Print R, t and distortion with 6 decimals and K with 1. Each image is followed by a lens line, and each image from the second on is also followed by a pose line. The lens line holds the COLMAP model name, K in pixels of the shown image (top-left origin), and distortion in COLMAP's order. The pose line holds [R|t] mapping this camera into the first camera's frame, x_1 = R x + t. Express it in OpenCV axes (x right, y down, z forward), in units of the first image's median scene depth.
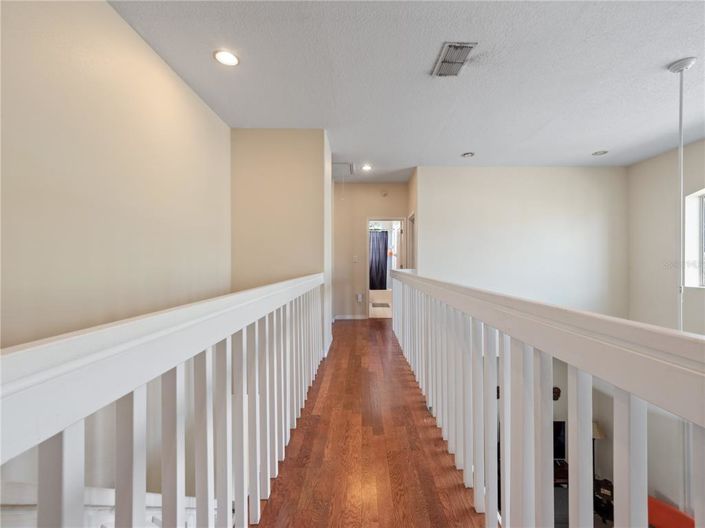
lens RADIAL K [[296.6, 0, 349.7], [0, 296.6, 260.7], [0, 0, 1]] dist [0.004506, 0.000697]
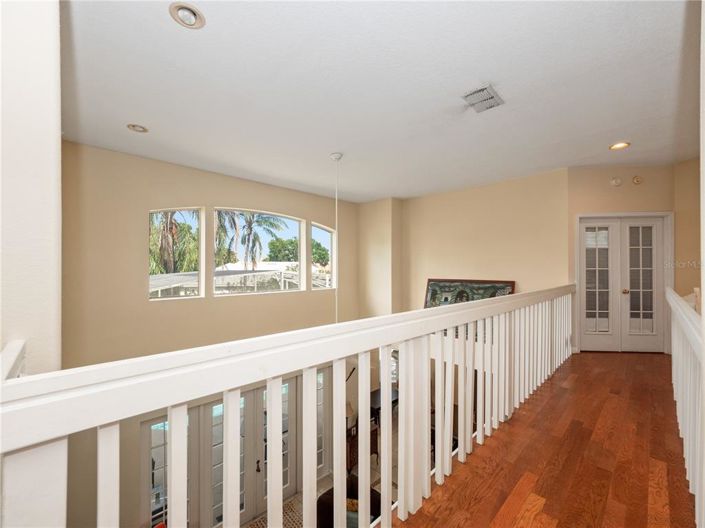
lens RADIAL K [[296.6, 0, 352.7], [0, 296.6, 267.0], [0, 0, 1]] dist [0.004506, 0.000697]
pose [[-0.728588, 0.008483, 0.684900, -0.035017], [0.005689, 0.999964, -0.006333, -0.024524], [-0.684929, -0.000717, -0.728609, 1.202059]]
